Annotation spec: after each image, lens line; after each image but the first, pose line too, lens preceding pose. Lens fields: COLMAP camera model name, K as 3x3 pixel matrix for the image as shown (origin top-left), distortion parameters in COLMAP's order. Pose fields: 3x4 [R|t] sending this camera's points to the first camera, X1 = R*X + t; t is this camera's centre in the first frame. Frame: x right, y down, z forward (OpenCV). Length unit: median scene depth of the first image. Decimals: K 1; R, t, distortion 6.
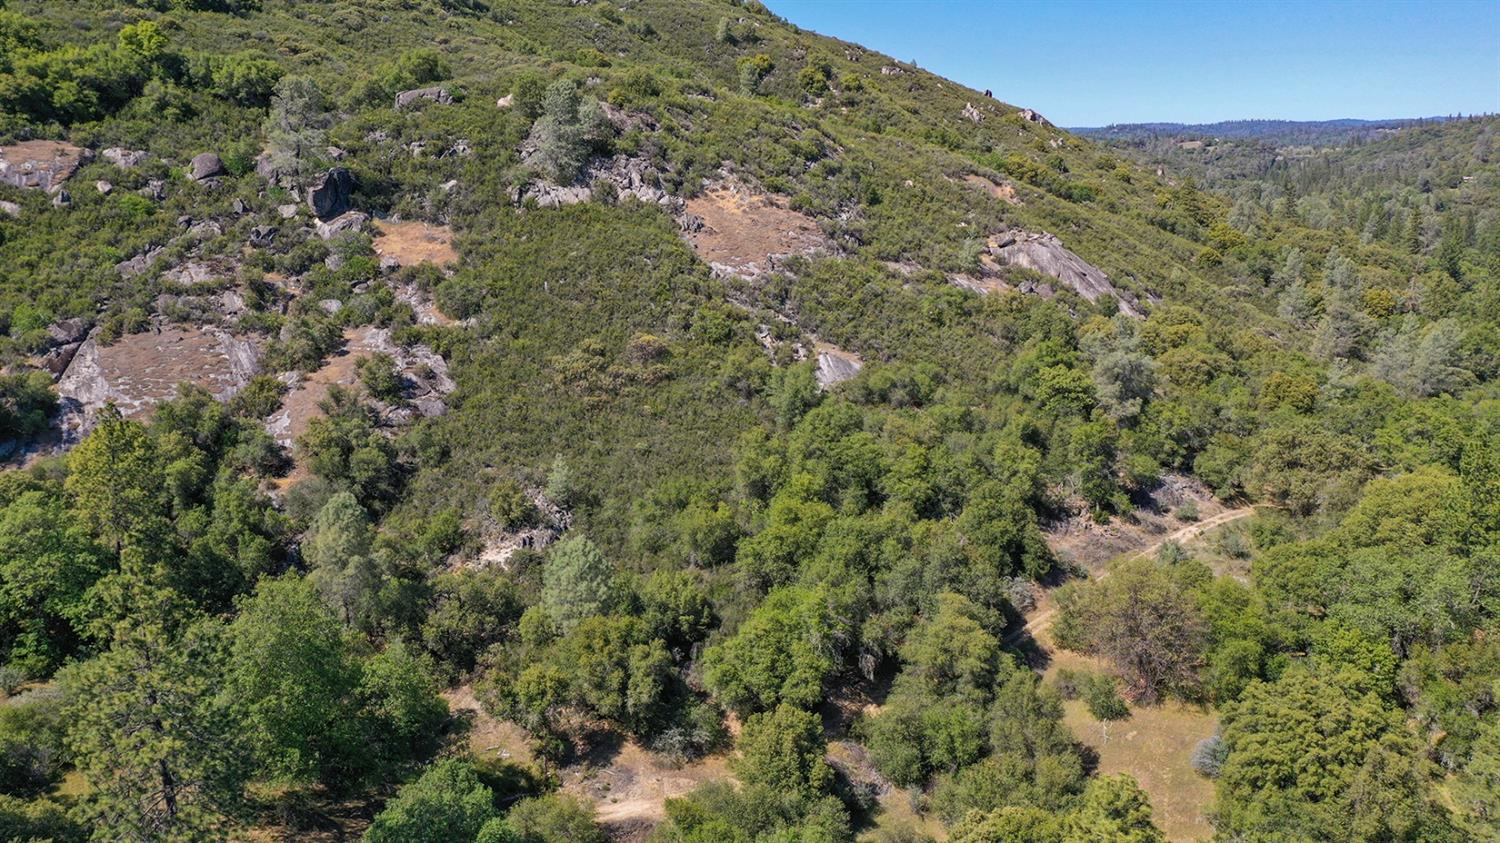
lens RADIAL K [[1189.4, 0, 752.9], [0, 1189.4, 417.3], [0, 0, 1]] dist [0.015533, 0.000582]
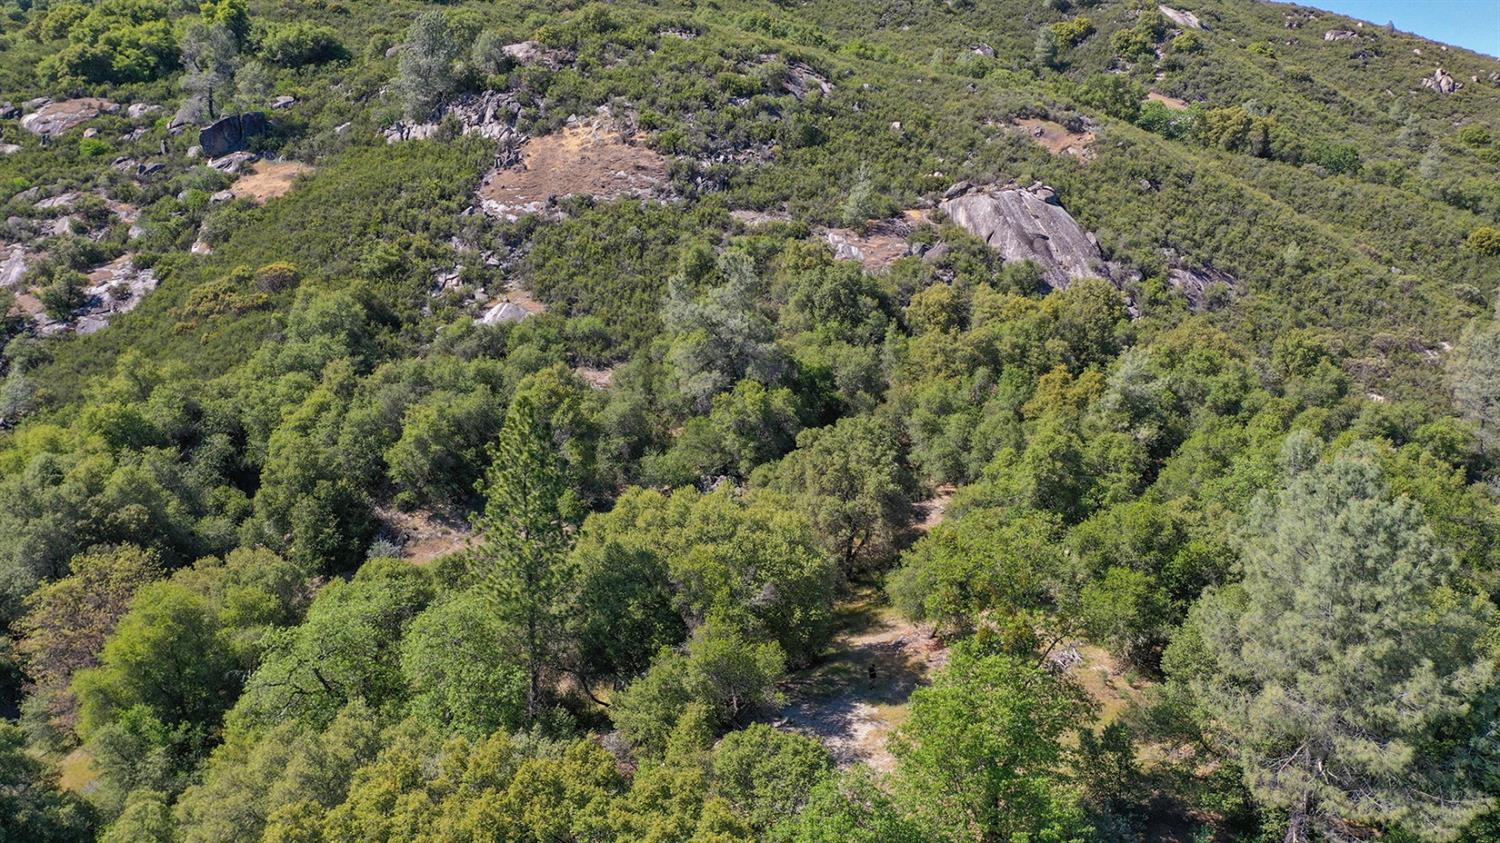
lens RADIAL K [[1189.4, 0, 752.9], [0, 1189.4, 417.3], [0, 0, 1]] dist [0.015533, 0.000582]
pose [[0.854711, 0.093283, -0.510653, 0.642379], [-0.106268, 0.994330, 0.003771, 0.005109], [0.508110, 0.051043, 0.859778, 0.380161]]
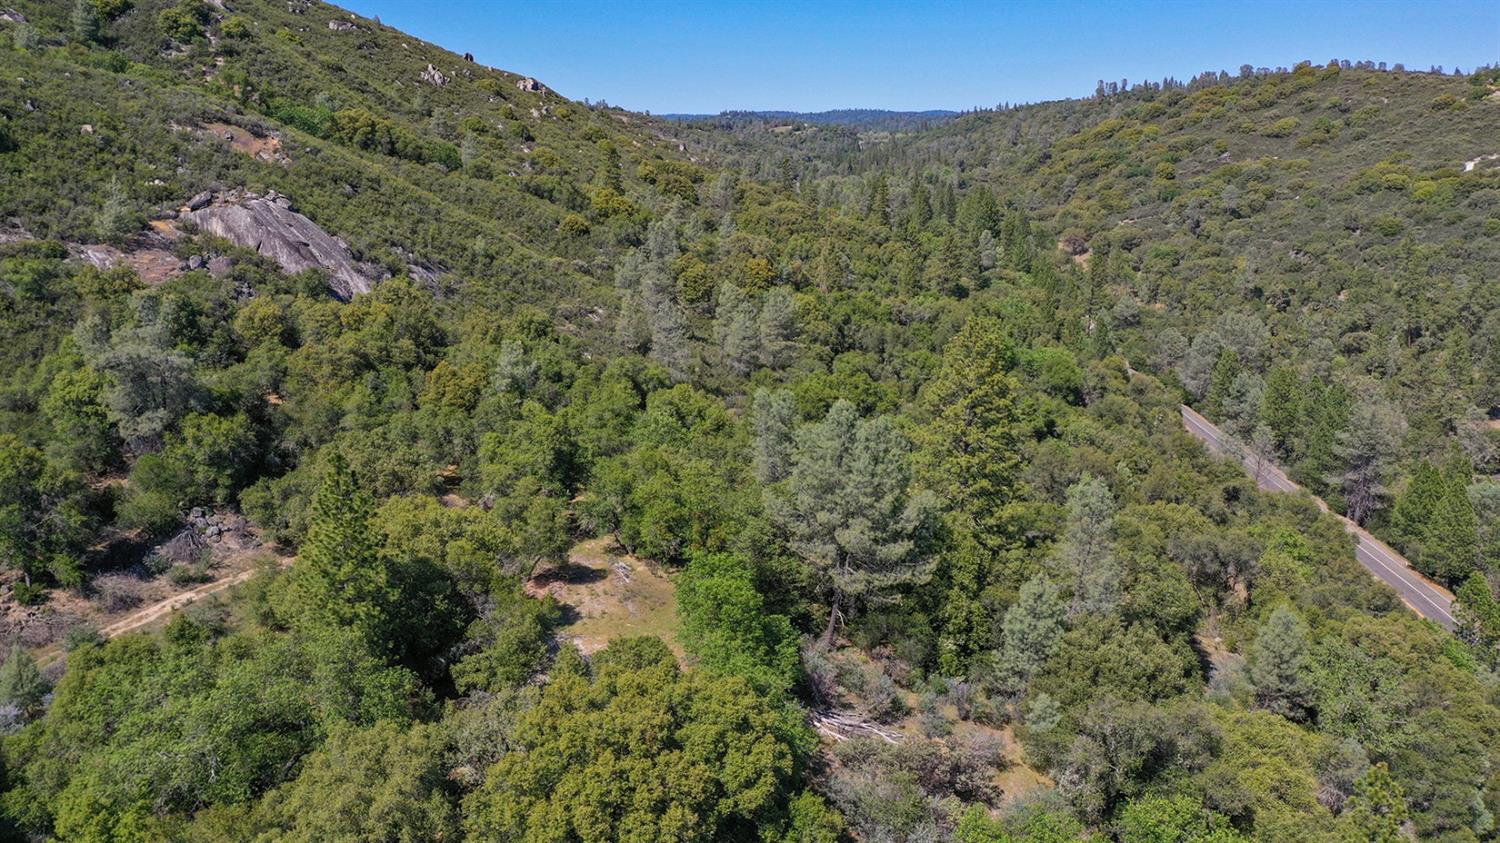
lens RADIAL K [[1189.4, 0, 752.9], [0, 1189.4, 417.3], [0, 0, 1]] dist [0.015533, 0.000582]
pose [[0.957003, -0.059942, 0.283818, 0.421174], [0.056809, 0.998199, 0.019265, -0.004813], [-0.284462, -0.002313, 0.958685, 0.200923]]
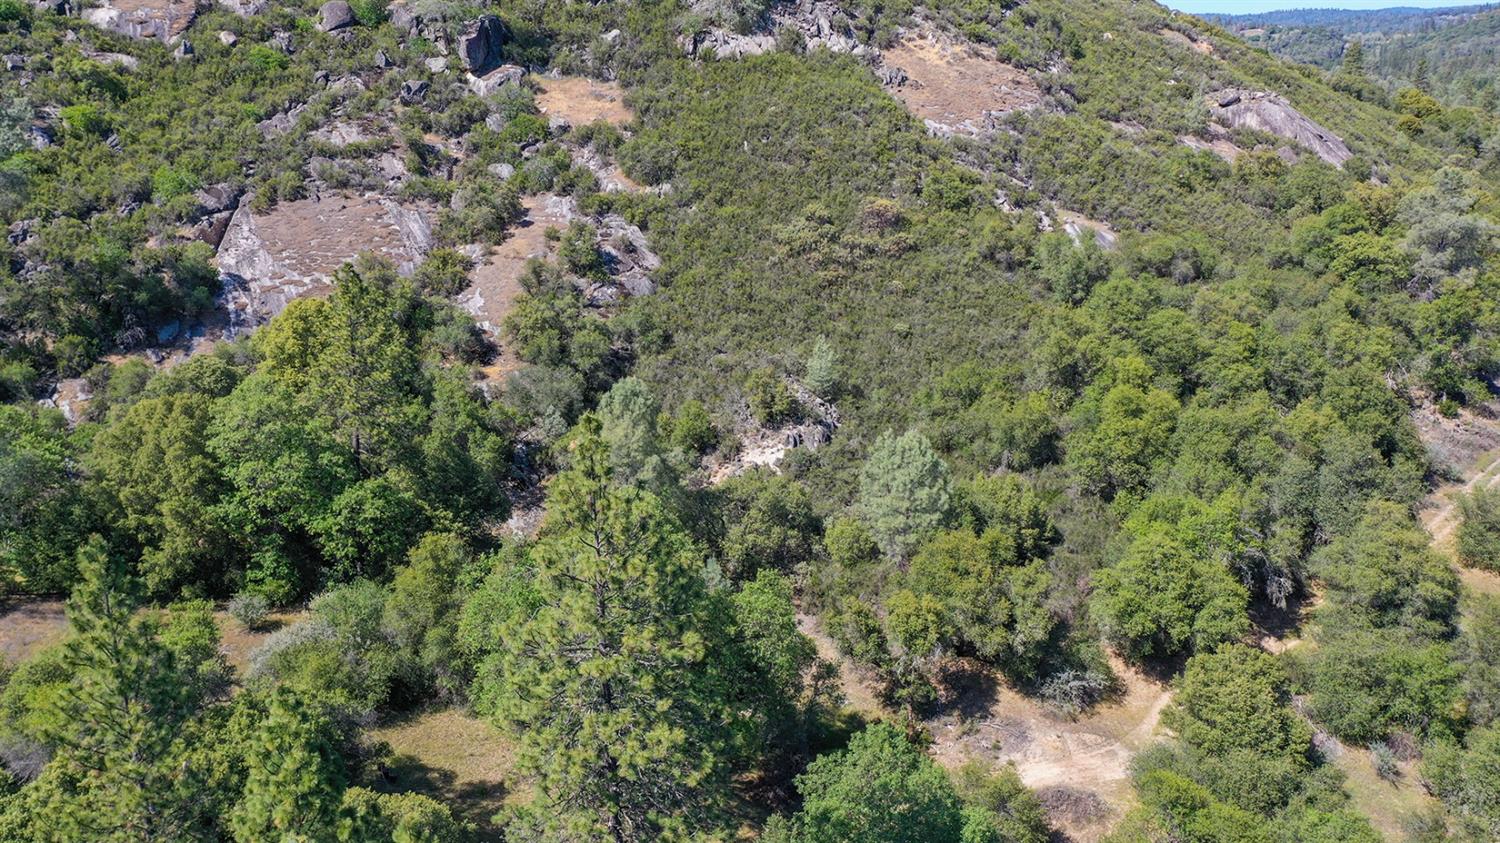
lens RADIAL K [[1189.4, 0, 752.9], [0, 1189.4, 417.3], [0, 0, 1]] dist [0.015533, 0.000582]
pose [[0.999697, -0.003856, -0.024317, -0.149473], [0.005770, 0.996846, 0.079146, 0.017041], [0.023935, -0.079263, 0.996566, 0.128075]]
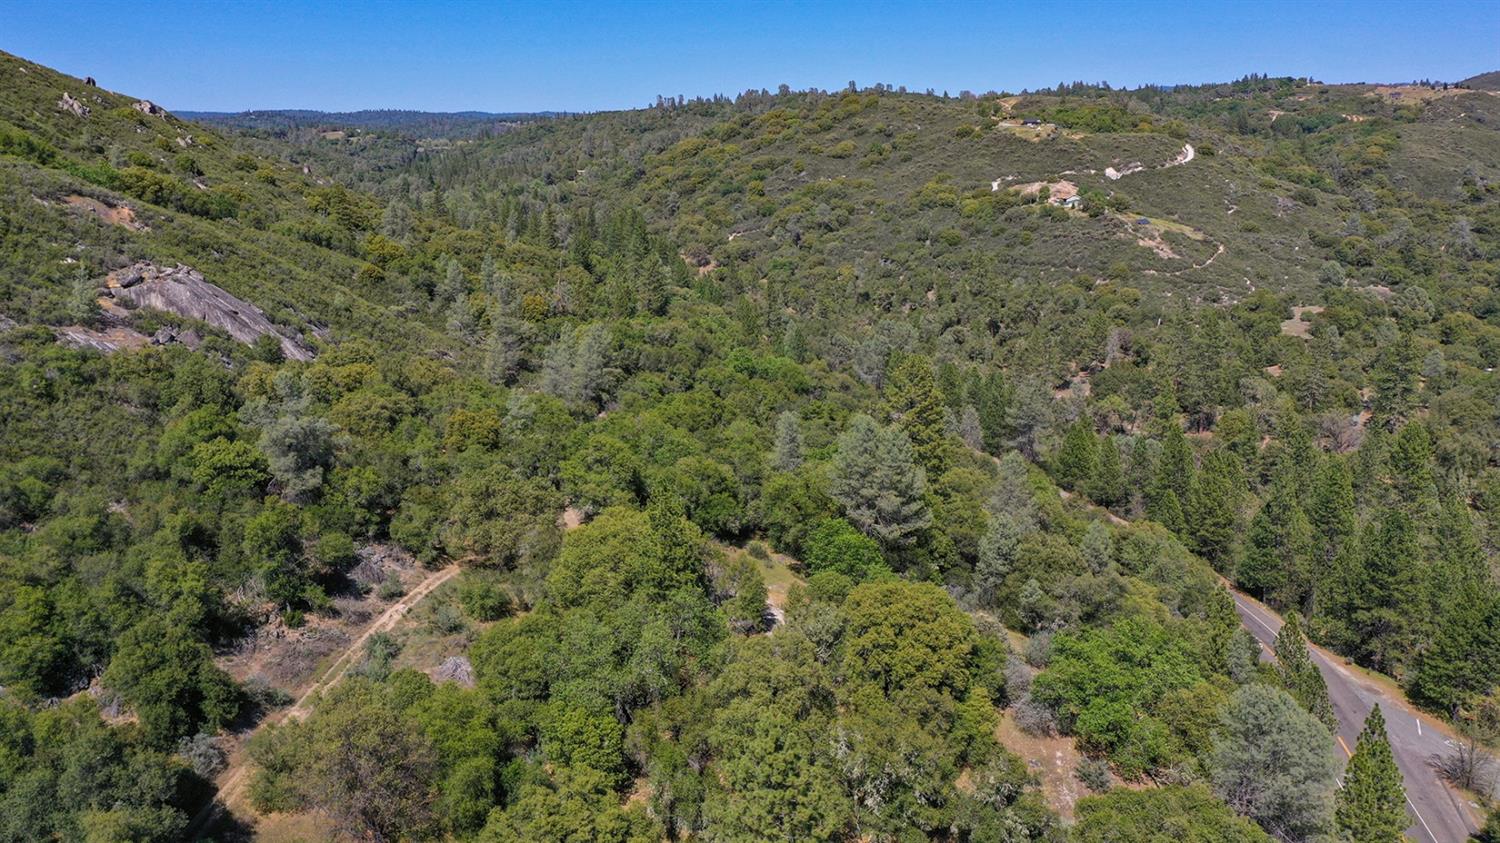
lens RADIAL K [[1189.4, 0, 752.9], [0, 1189.4, 417.3], [0, 0, 1]] dist [0.015533, 0.000582]
pose [[0.781822, -0.132325, 0.609298, 0.039753], [0.126042, 0.990587, 0.053401, -0.054197], [-0.610629, 0.035047, 0.791141, 0.097975]]
